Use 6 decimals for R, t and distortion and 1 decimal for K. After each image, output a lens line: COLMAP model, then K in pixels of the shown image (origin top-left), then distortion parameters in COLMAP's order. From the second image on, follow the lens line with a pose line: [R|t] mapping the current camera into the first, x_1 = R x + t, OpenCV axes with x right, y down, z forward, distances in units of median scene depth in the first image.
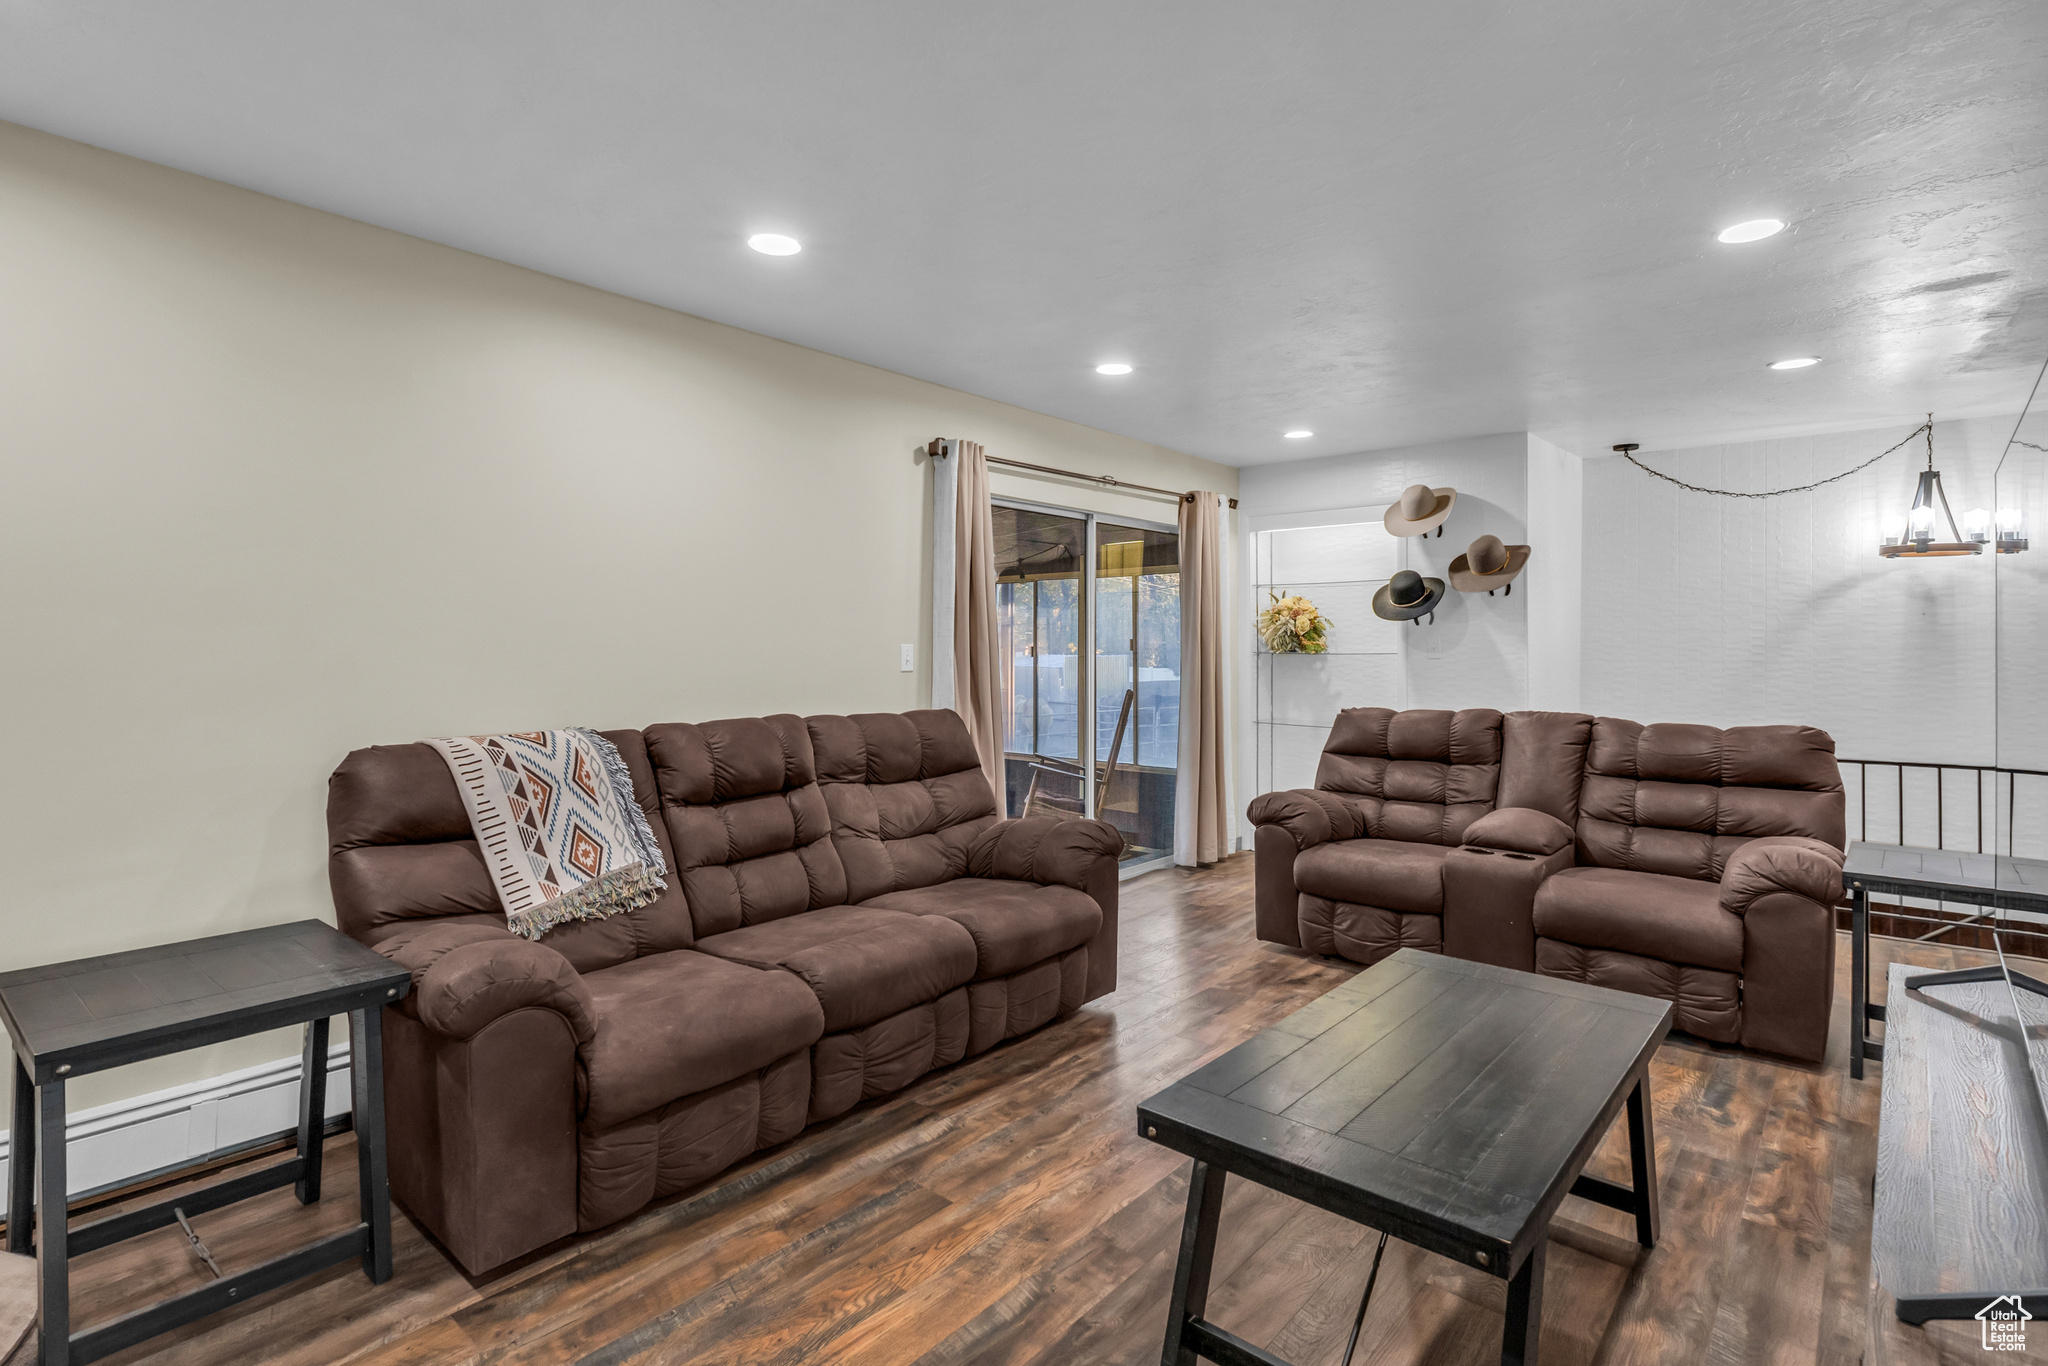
lens RADIAL K [[993.6, 0, 1053.4], [0, 993.6, 651.4], [0, 0, 1]] dist [-0.000794, -0.000565]
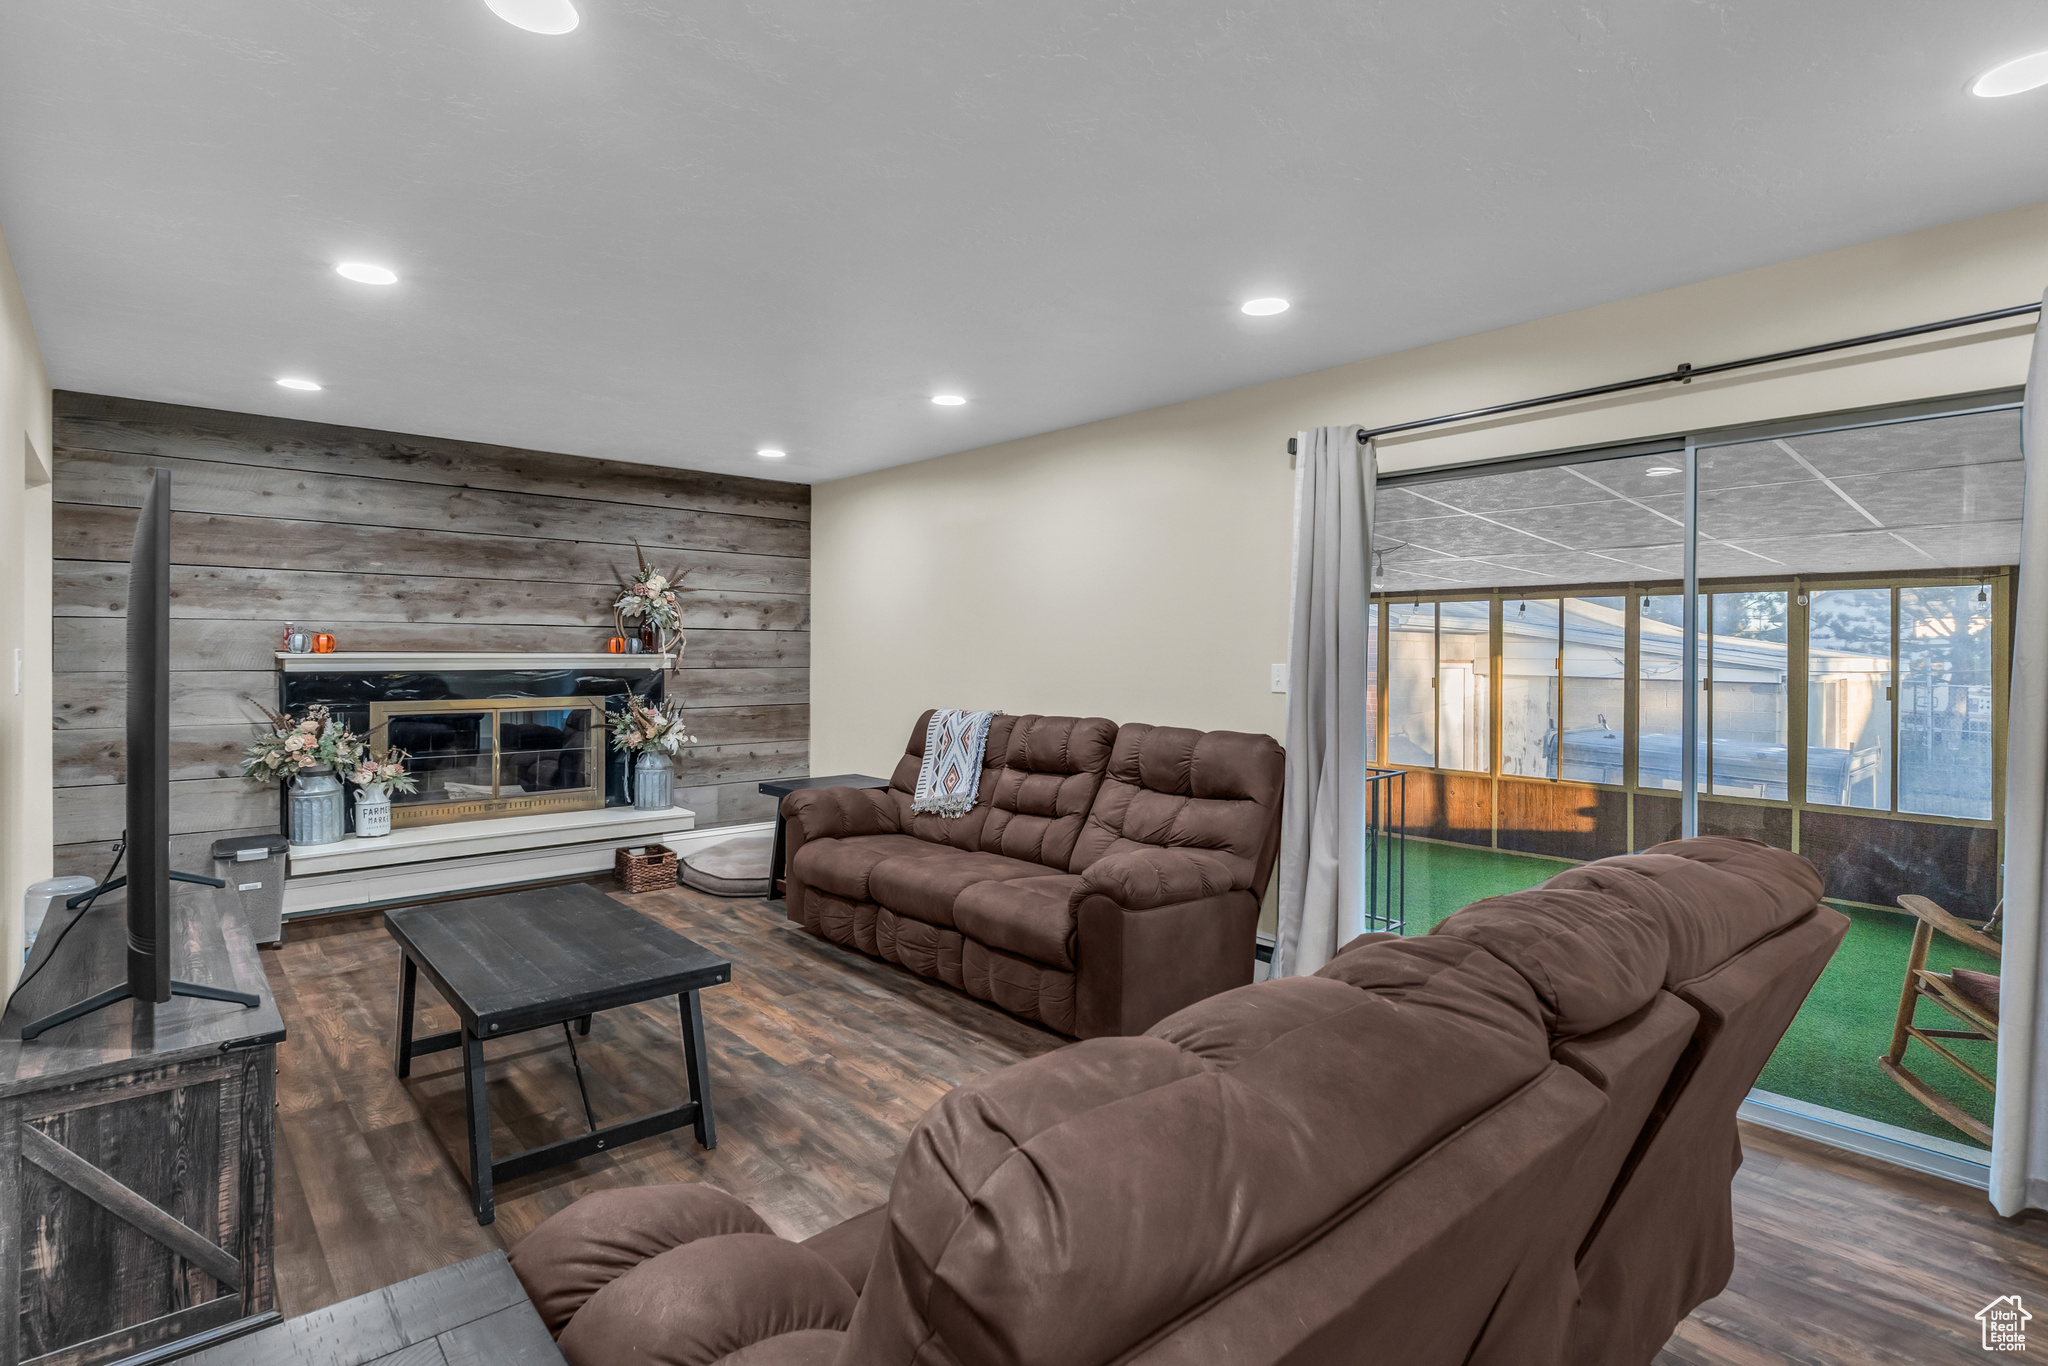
lens RADIAL K [[993.6, 0, 1025.5], [0, 993.6, 668.4], [0, 0, 1]] dist [-0.000794, -0.000565]
pose [[-0.138880, 0.008993, -0.990268, 1.325510], [-0.012770, 0.999859, 0.010871, -0.015976], [0.990227, 0.014156, -0.138746, 1.447198]]
